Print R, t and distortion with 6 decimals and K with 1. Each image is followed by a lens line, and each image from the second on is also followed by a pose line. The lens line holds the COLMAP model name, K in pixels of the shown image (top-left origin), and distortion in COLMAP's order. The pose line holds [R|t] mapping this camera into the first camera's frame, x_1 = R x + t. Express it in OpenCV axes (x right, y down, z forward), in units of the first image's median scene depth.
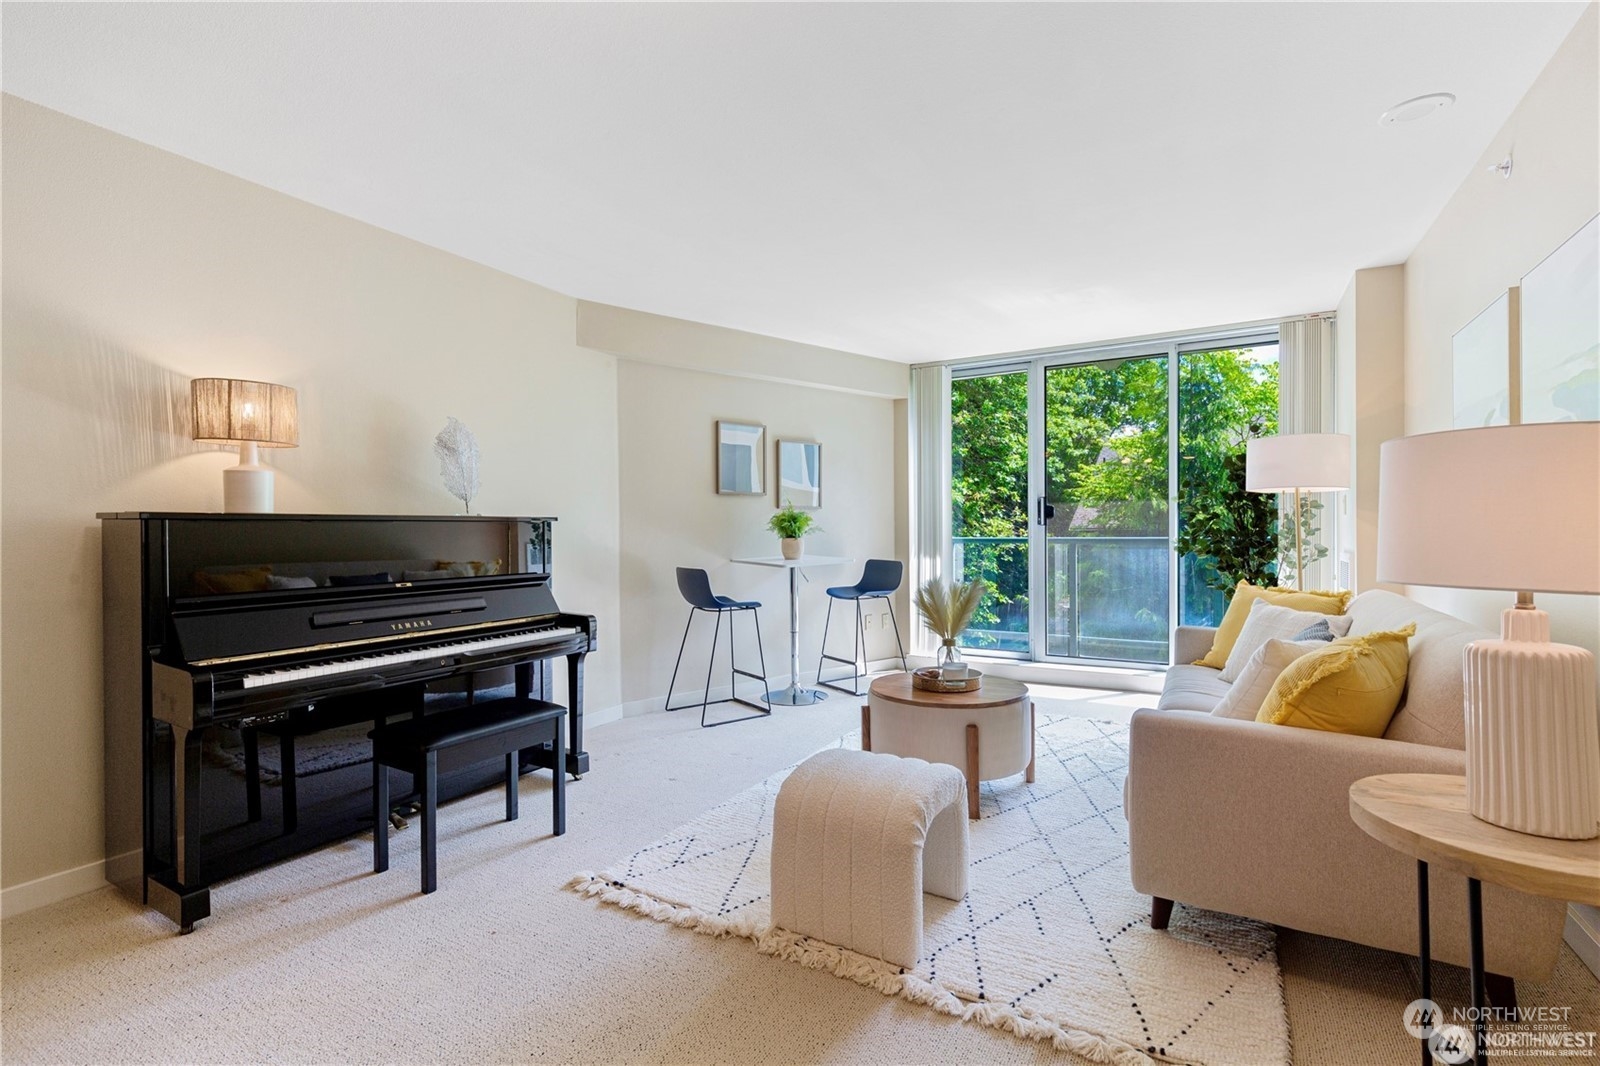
lens RADIAL K [[728.6, 0, 806.2], [0, 728.6, 529.1], [0, 0, 1]] dist [0.003498, -0.000582]
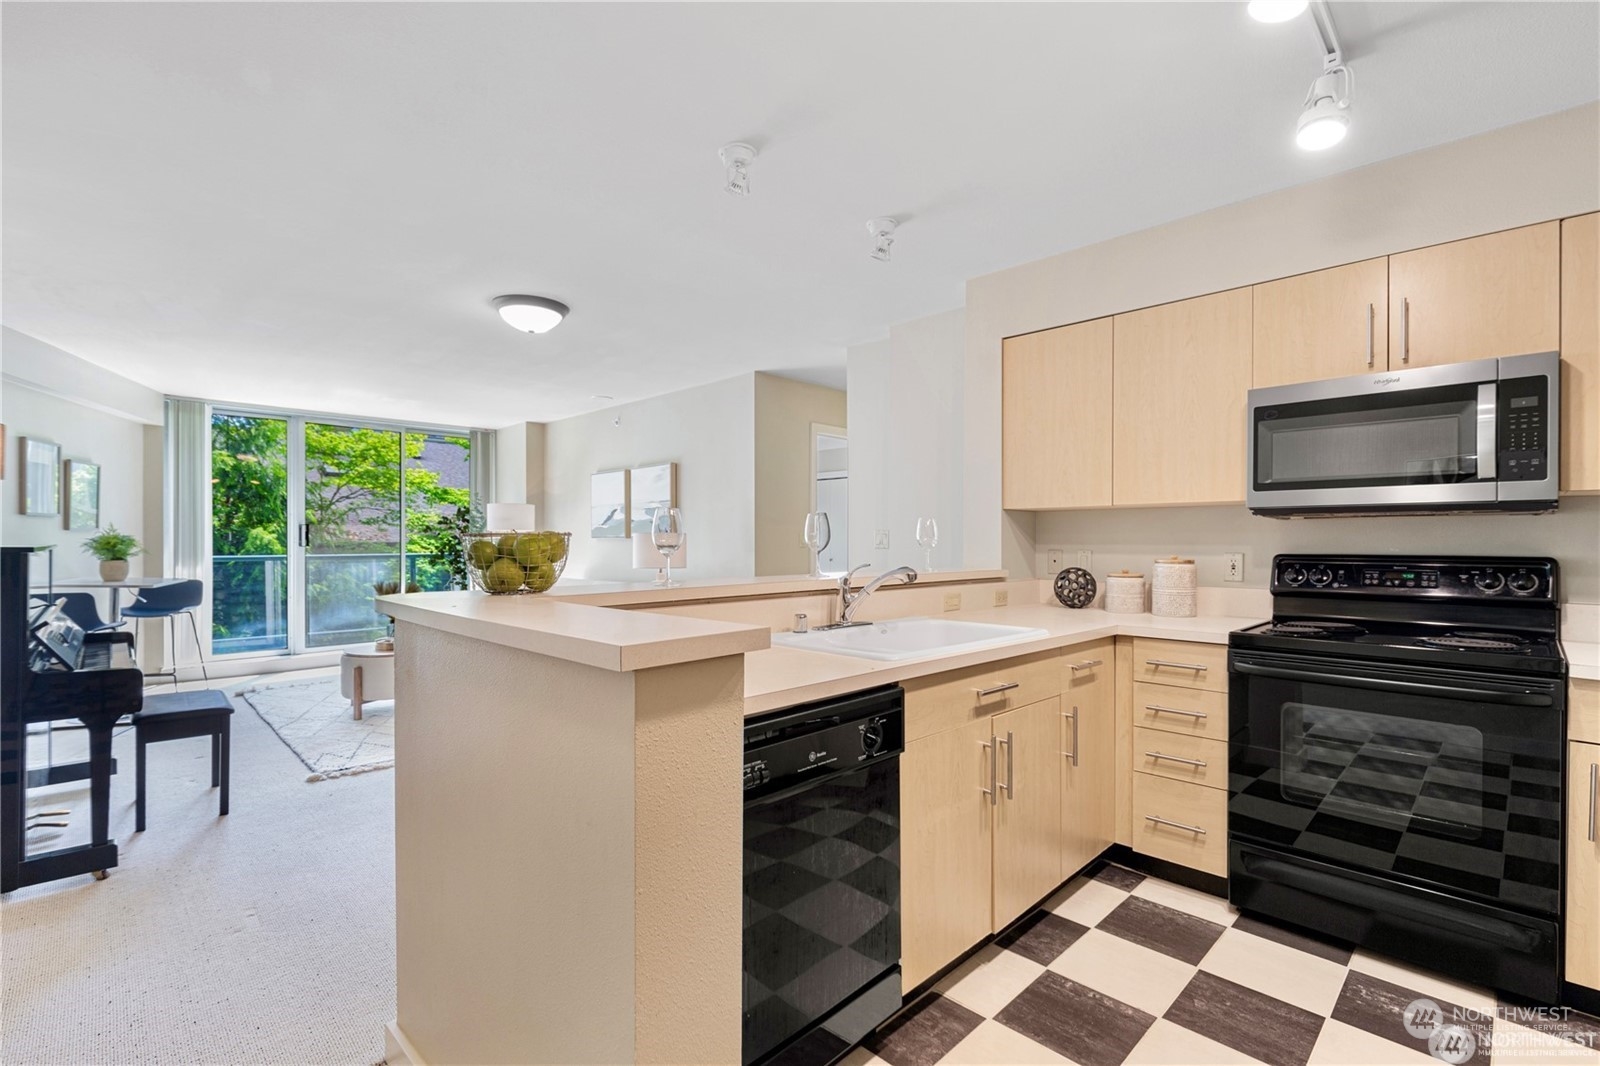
lens RADIAL K [[716.2, 0, 814.6], [0, 716.2, 535.7], [0, 0, 1]] dist [0.000256, 0.000126]
pose [[0.257248, 0.012211, 0.966268, -0.753847], [-0.006069, 0.999921, -0.011021, -0.017572], [-0.966326, -0.003029, 0.257301, -0.222318]]
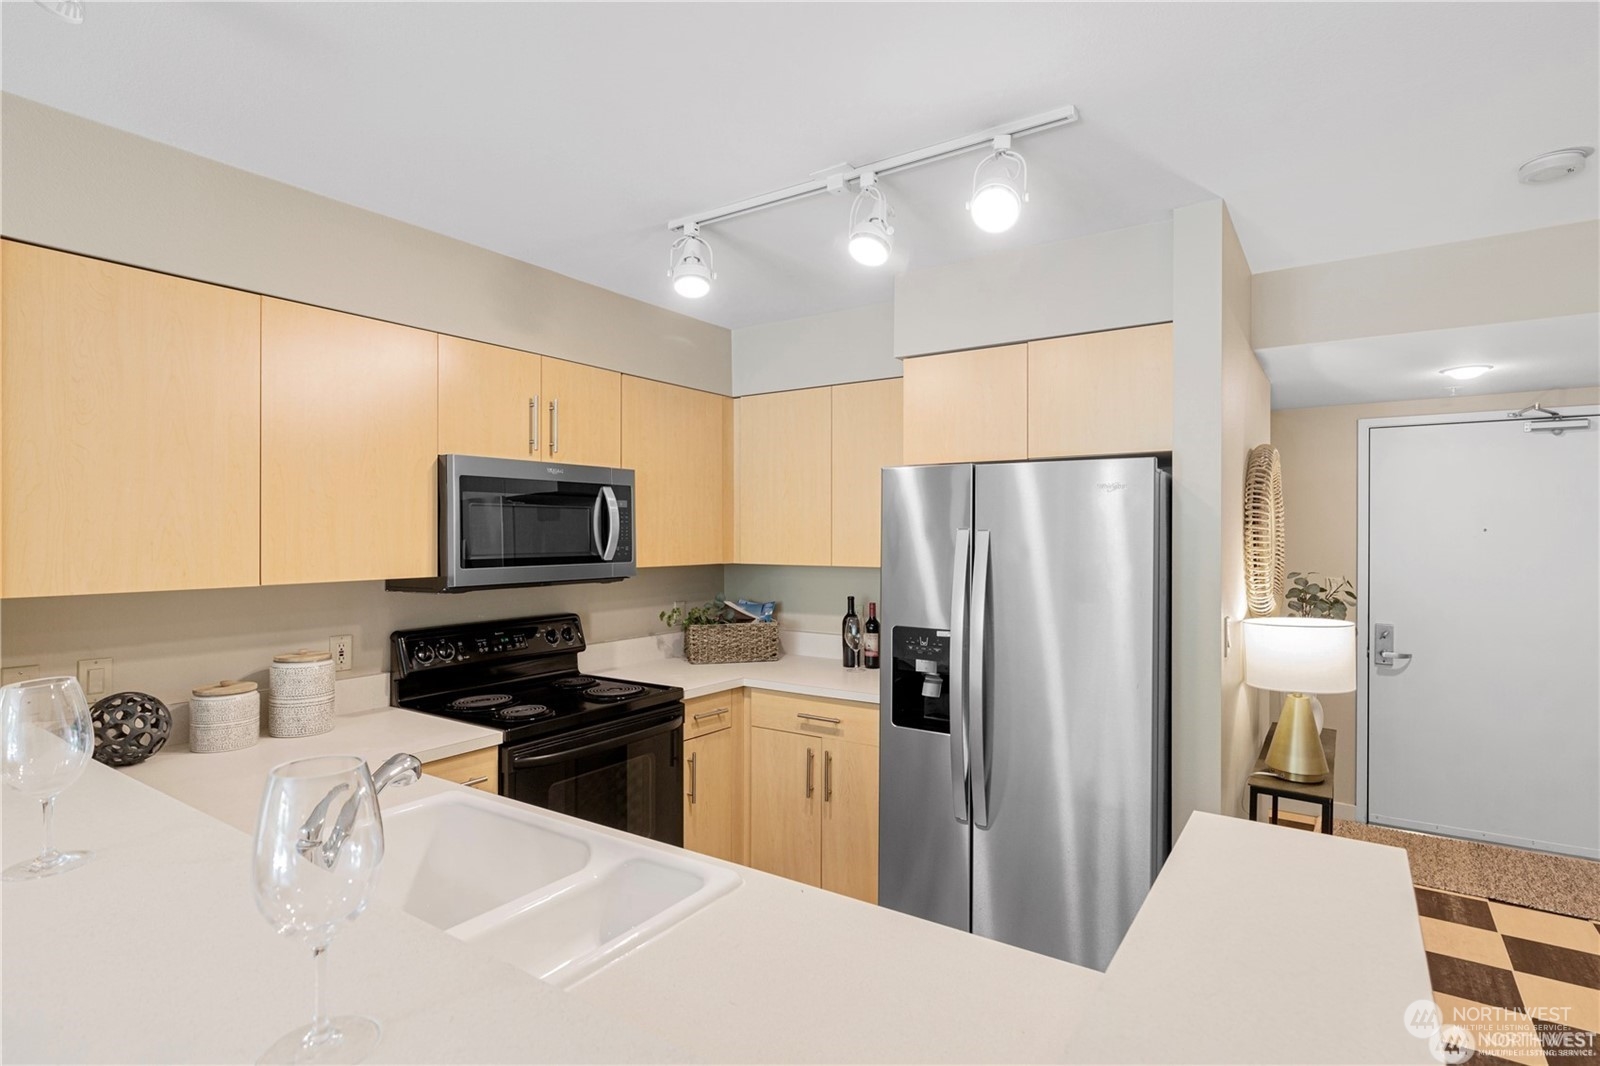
lens RADIAL K [[800.2, 0, 814.1], [0, 800.2, 530.9], [0, 0, 1]] dist [0.001972, -0.001083]
pose [[-0.997028, 0.009671, 0.076427, -0.433243], [0.009060, 0.999924, -0.008338, -0.074584], [-0.076502, -0.007621, -0.997040, 0.106979]]
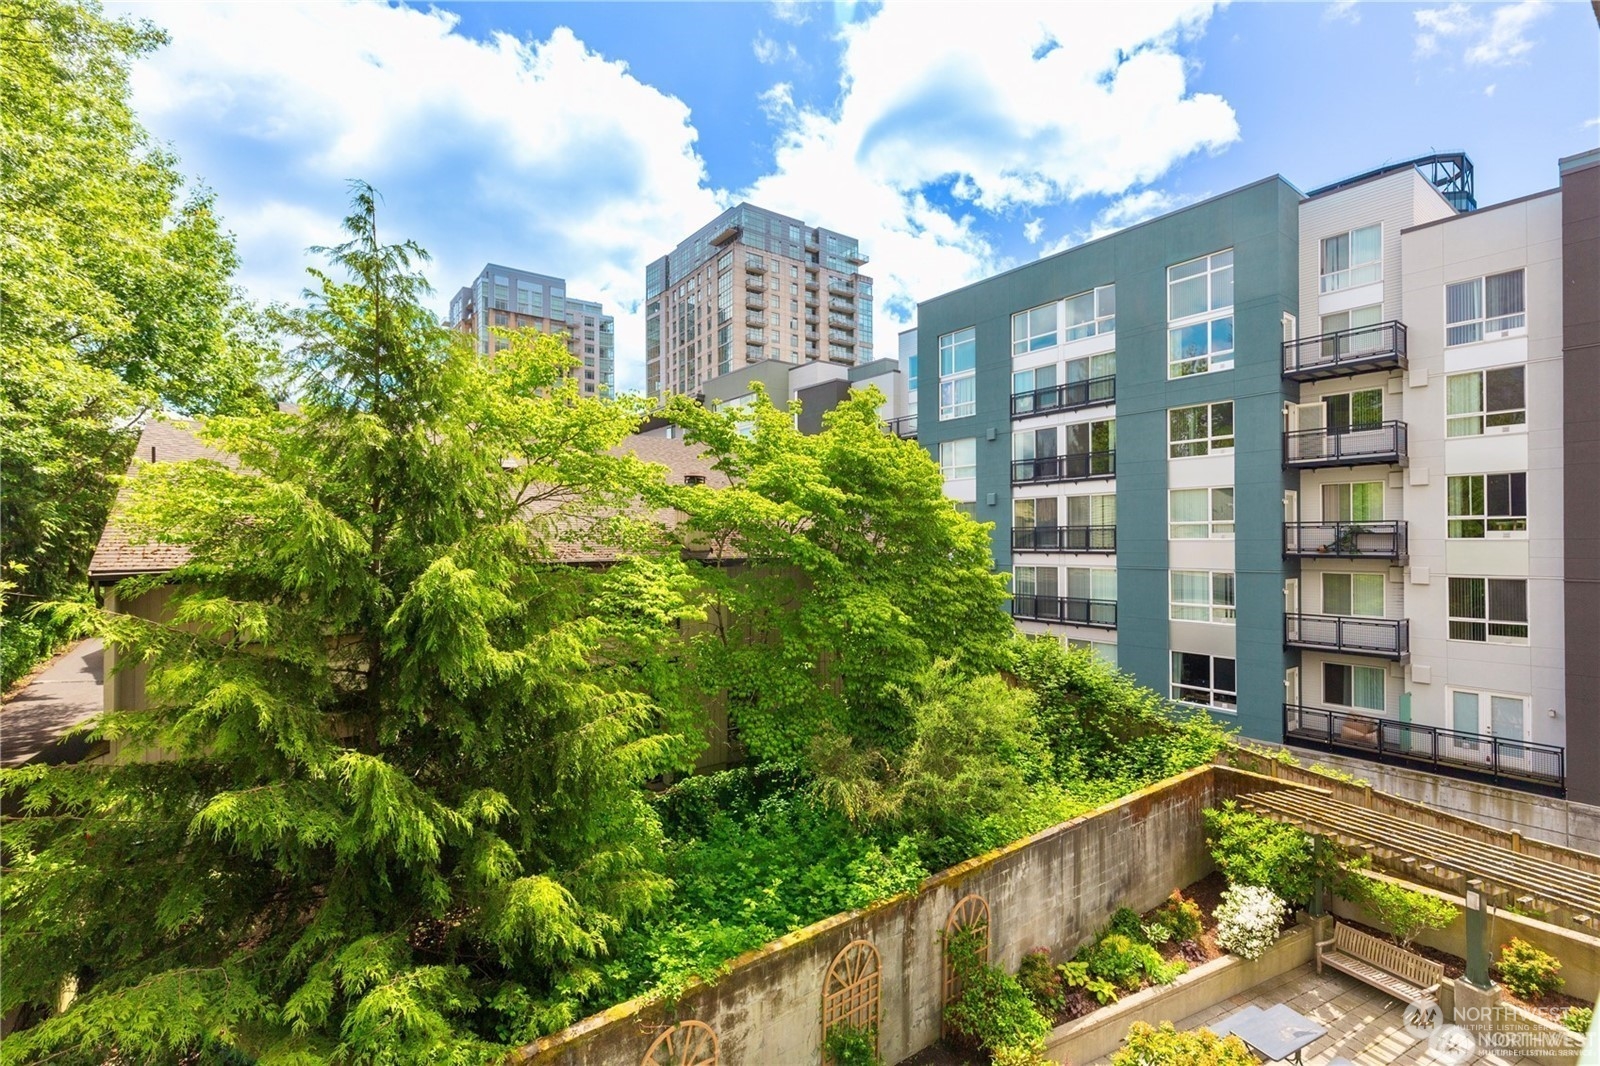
lens RADIAL K [[728.6, 0, 806.2], [0, 728.6, 529.1], [0, 0, 1]] dist [0.003498, -0.000582]
pose [[0.391690, 0.017471, 0.919931, 0.319616], [-0.005870, 0.999847, -0.016489, -0.099752], [-0.920078, 0.001058, 0.391733, 1.312446]]
